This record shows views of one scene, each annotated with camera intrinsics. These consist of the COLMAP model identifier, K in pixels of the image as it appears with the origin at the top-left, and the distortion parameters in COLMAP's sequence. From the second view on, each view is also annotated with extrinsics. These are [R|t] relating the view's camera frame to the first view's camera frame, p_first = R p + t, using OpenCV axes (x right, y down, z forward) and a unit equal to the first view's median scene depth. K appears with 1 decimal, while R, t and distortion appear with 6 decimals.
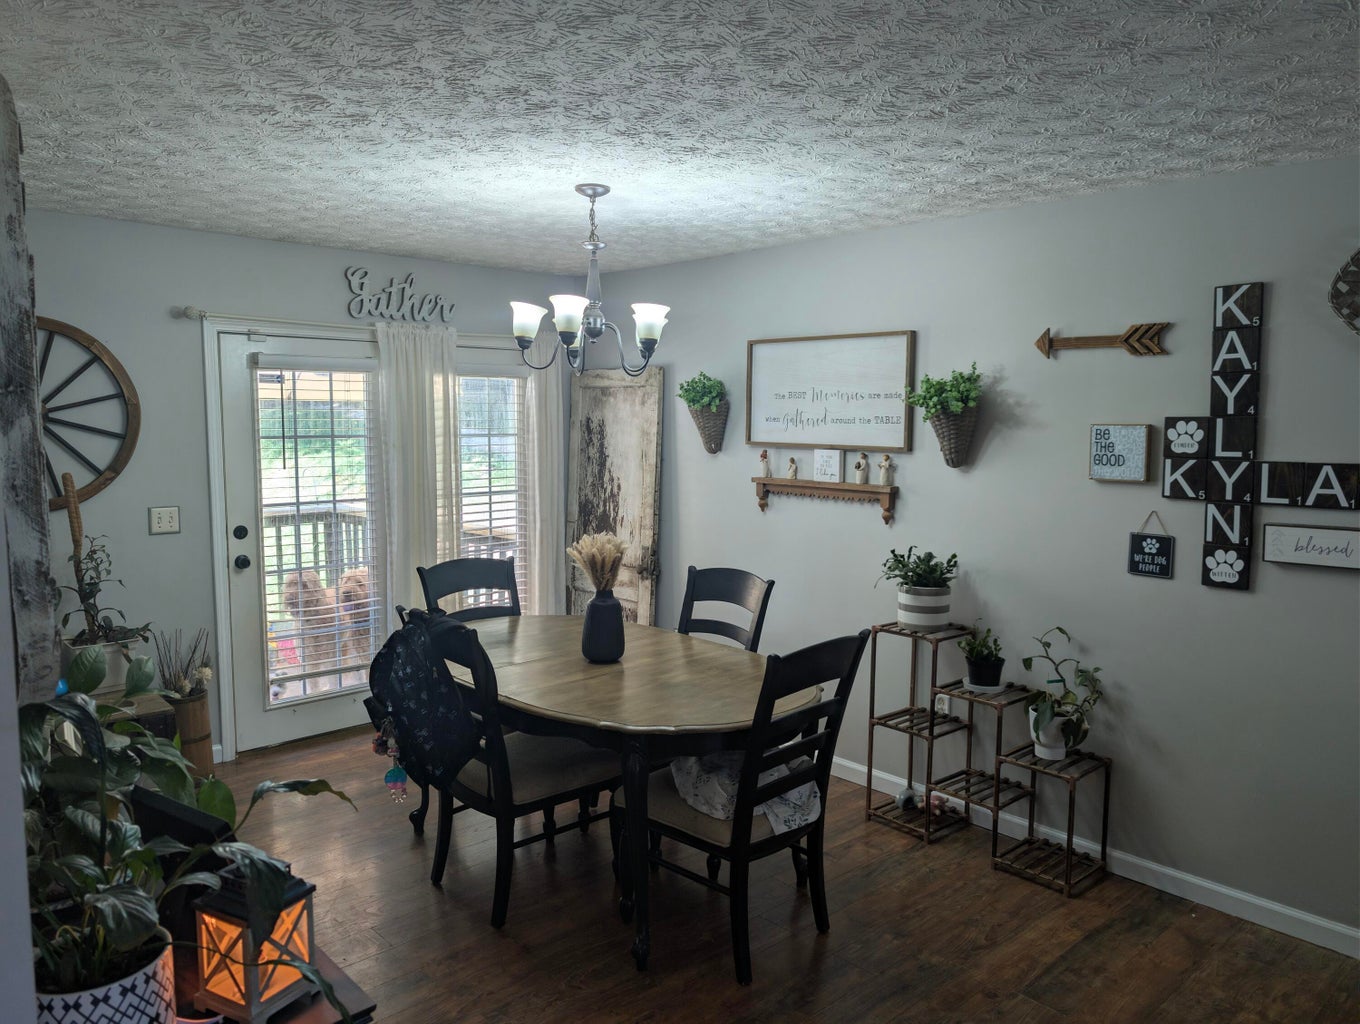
lens RADIAL K [[968.3, 0, 680.8], [0, 968.3, 514.0], [0, 0, 1]] dist [0.006879, -0.009419]
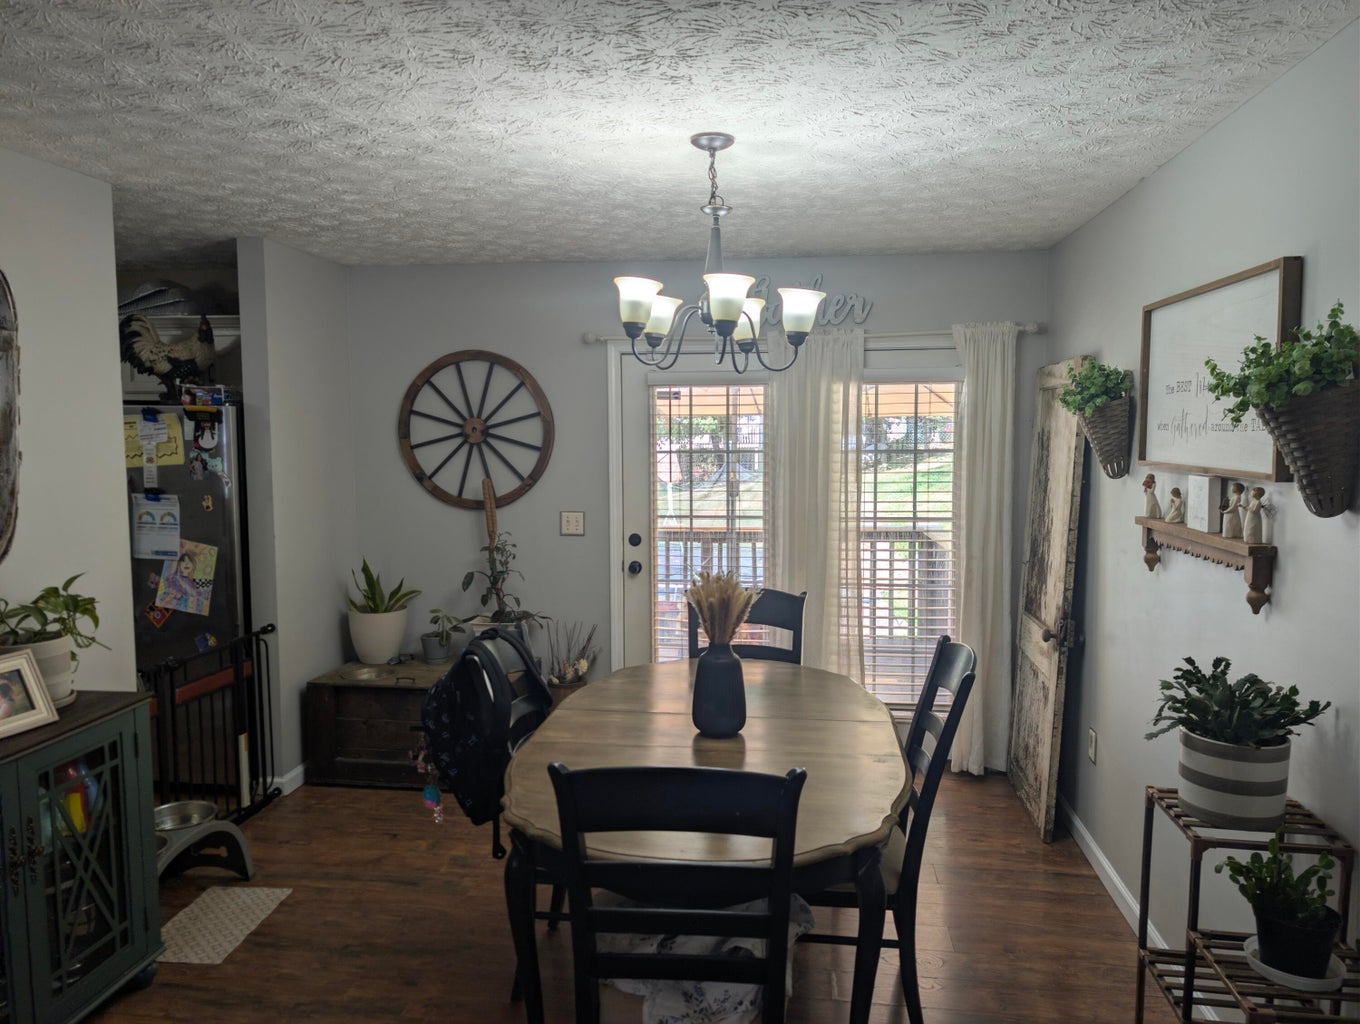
lens RADIAL K [[968.3, 0, 701.1], [0, 968.3, 535.9], [0, 0, 1]] dist [0.006879, -0.009419]
pose [[0.644265, 0.072153, -0.761391, 0.421647], [-0.068126, 0.996997, 0.036834, -0.031574], [0.761762, 0.028140, 0.647246, 0.385241]]
